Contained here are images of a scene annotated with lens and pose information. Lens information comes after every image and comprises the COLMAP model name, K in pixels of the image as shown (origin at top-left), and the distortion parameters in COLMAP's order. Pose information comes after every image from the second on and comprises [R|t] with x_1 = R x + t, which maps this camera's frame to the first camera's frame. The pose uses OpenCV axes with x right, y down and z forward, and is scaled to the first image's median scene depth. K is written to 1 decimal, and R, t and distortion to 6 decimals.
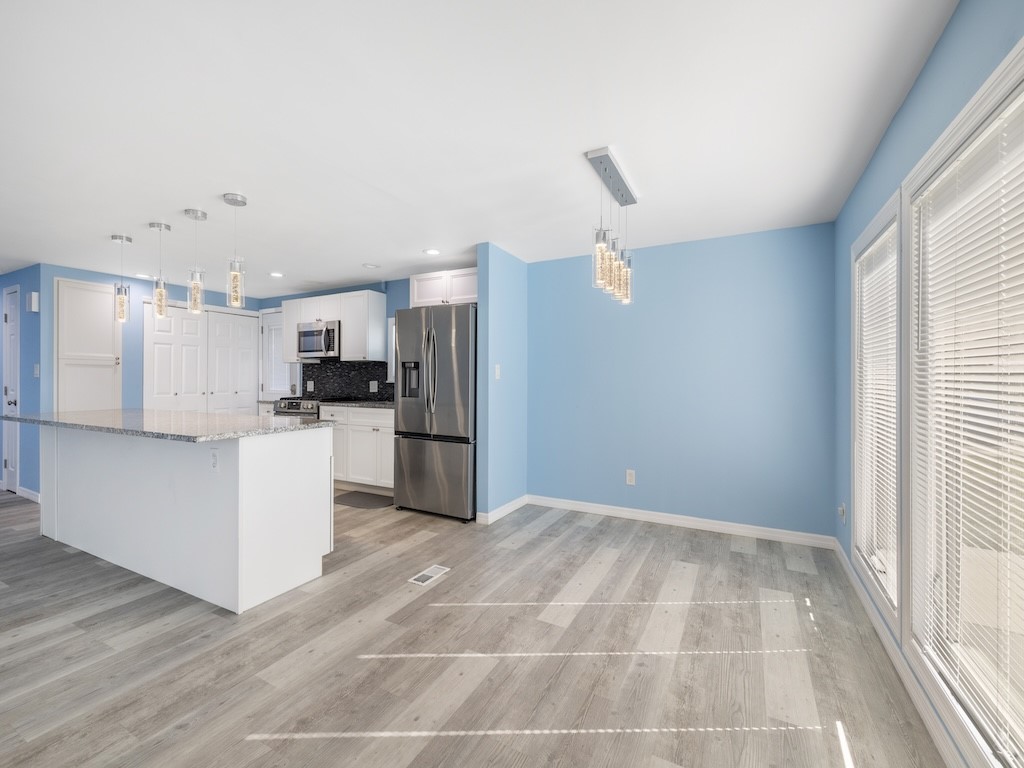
lens RADIAL K [[445.1, 0, 507.0], [0, 445.1, 381.2], [0, 0, 1]] dist [0.008223, 0.000213]
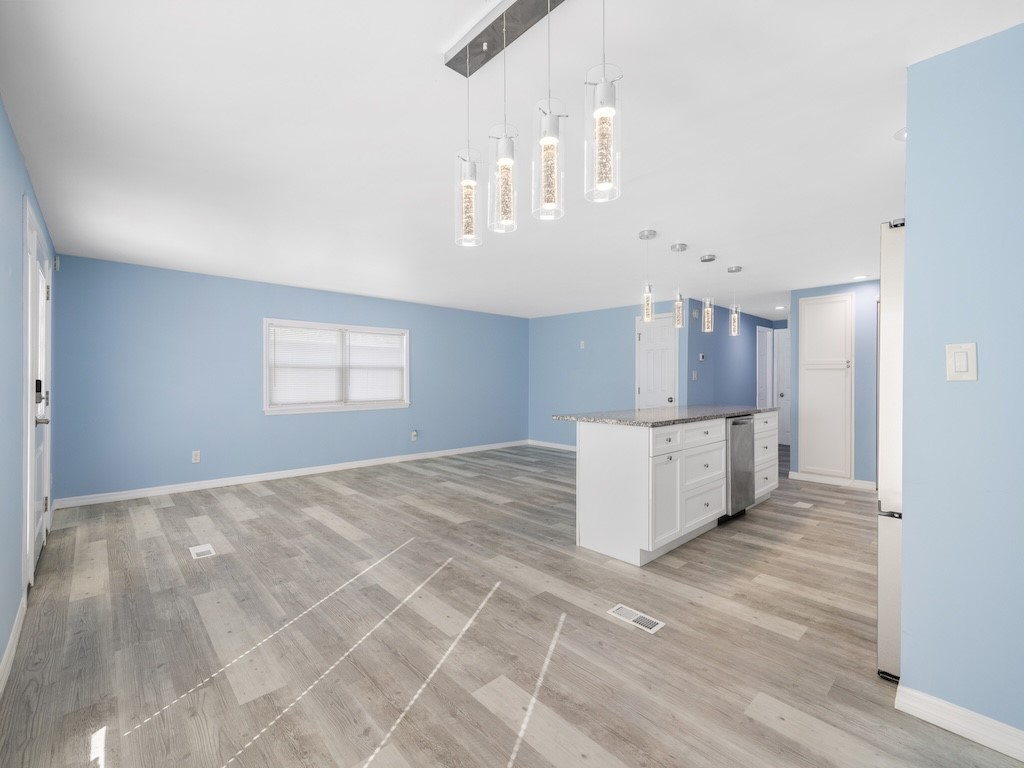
lens RADIAL K [[445.1, 0, 507.0], [0, 445.1, 381.2], [0, 0, 1]] dist [0.008223, 0.000213]
pose [[-0.326652, -0.001787, -0.945143, 0.652386], [-0.006225, 0.999981, 0.000260, -0.001760], [0.945124, 0.005969, -0.326657, 0.994706]]
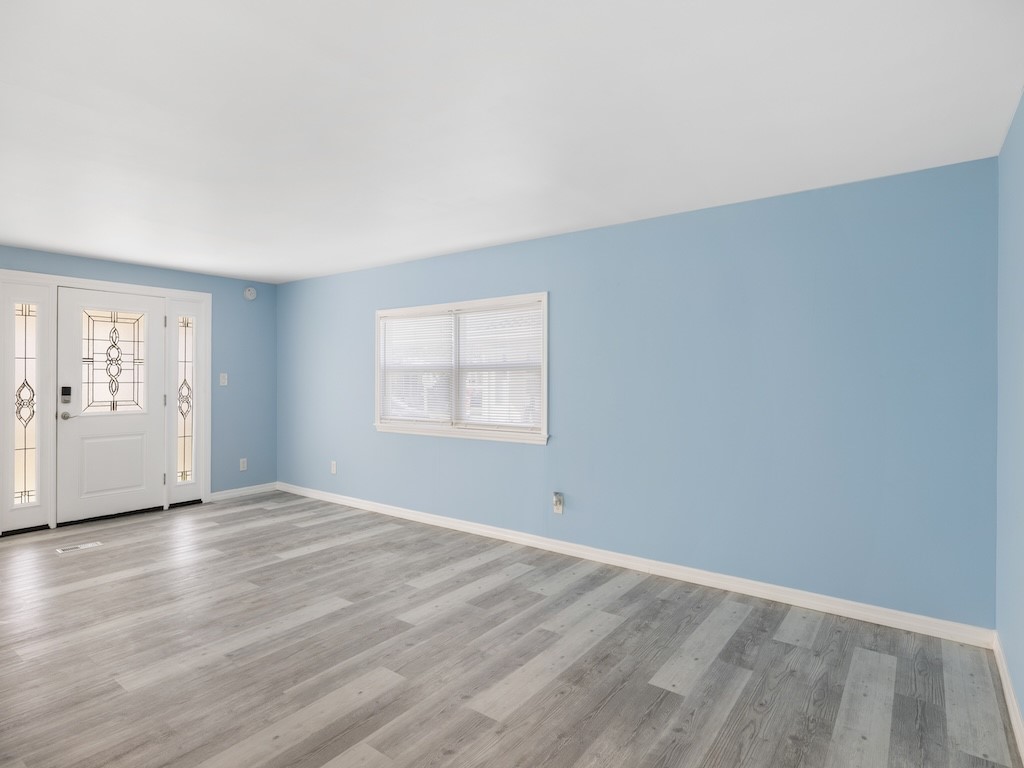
lens RADIAL K [[555.0, 0, 507.2], [0, 555.0, 378.0], [0, 0, 1]] dist [0.000378, 0.000023]
pose [[-0.989028, -0.006955, 0.147563, -1.463527], [-0.007000, 0.999975, 0.000216, -0.036140], [-0.147561, -0.000819, -0.989053, 1.217105]]
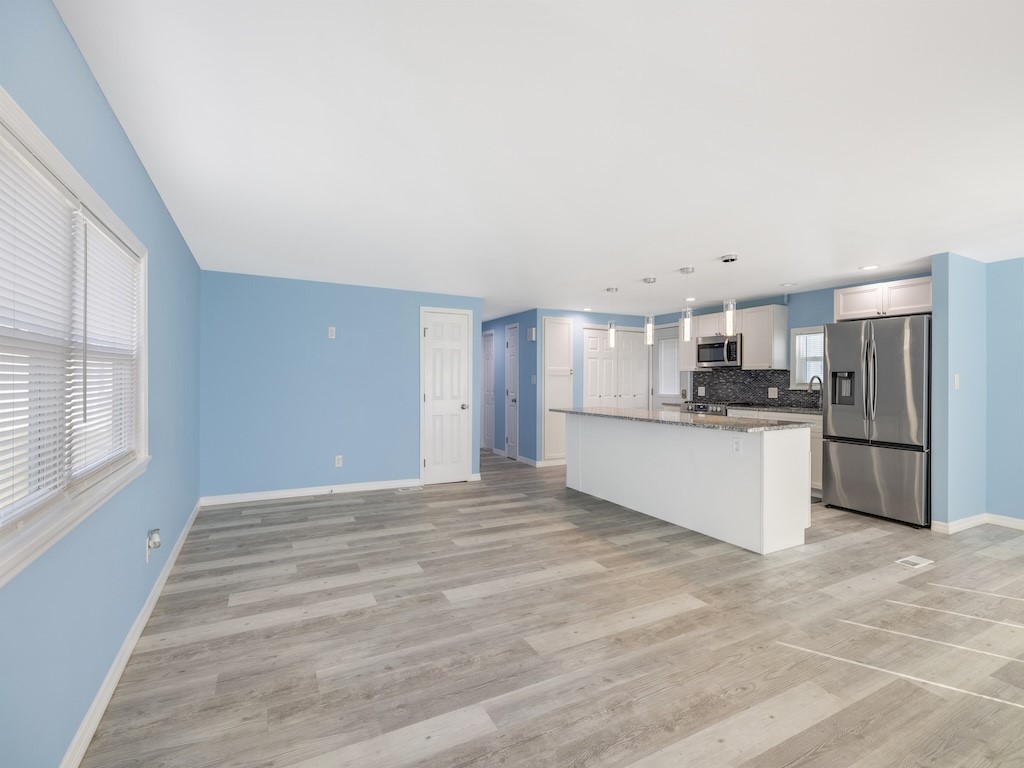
lens RADIAL K [[476.0, 0, 507.7], [0, 476.0, 380.6], [0, 0, 1]] dist [-0.003039, 0.000815]
pose [[0.825359, 0.000379, -0.564609, -0.330621], [-0.002398, 0.999993, -0.002834, -0.023598], [0.564604, 0.003693, 0.825354, -0.569123]]
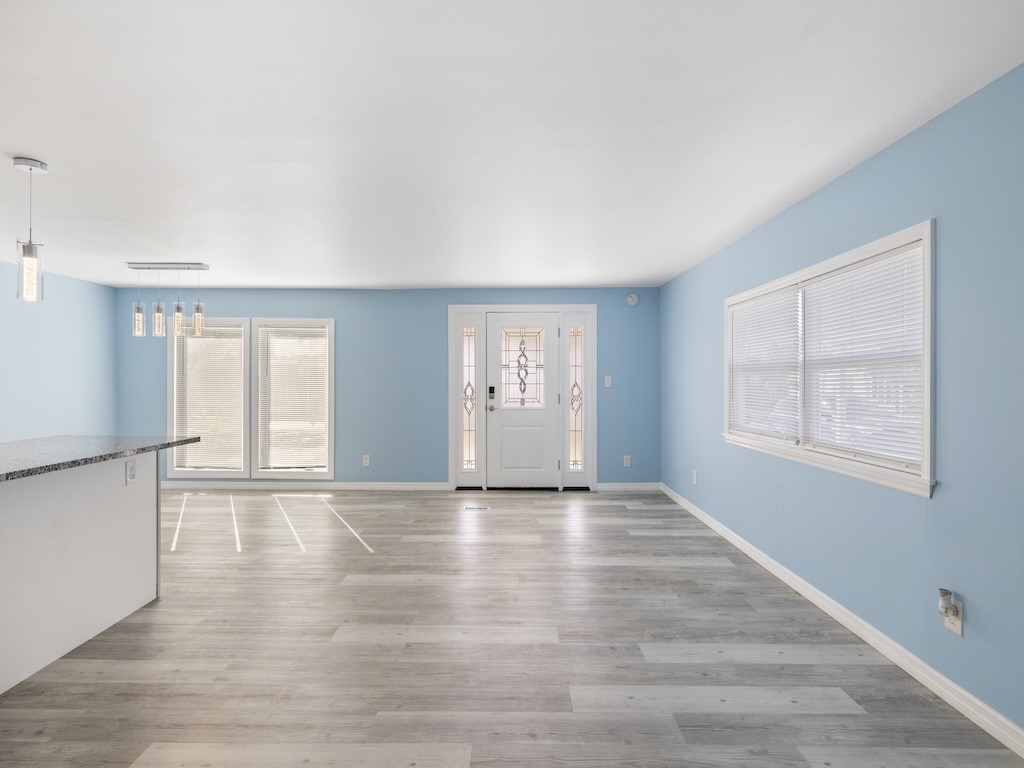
lens RADIAL K [[490.6, 0, 505.4], [0, 490.6, 380.1], [0, 0, 1]] dist [-0.003327, 0.000175]
pose [[-0.464858, -0.003114, 0.885380, -1.690673], [-0.002003, 0.999995, 0.002466, -0.031746], [-0.885383, -0.000627, -0.464862, 0.636781]]
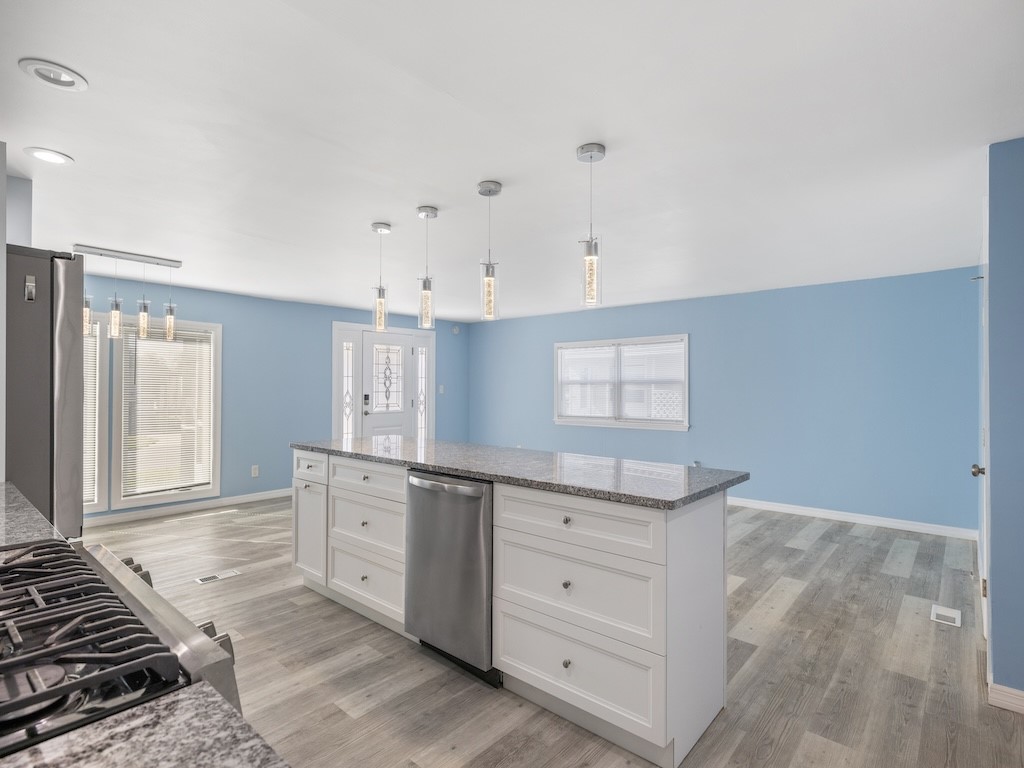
lens RADIAL K [[519.9, 0, 509.5], [0, 519.9, 384.1], [0, 0, 1]] dist [-0.003891, 0.001107]
pose [[-0.974517, -0.004521, 0.224267, -1.116627], [-0.005408, 0.999980, -0.003341, -0.044207], [-0.224247, -0.004468, -0.974522, 2.006424]]
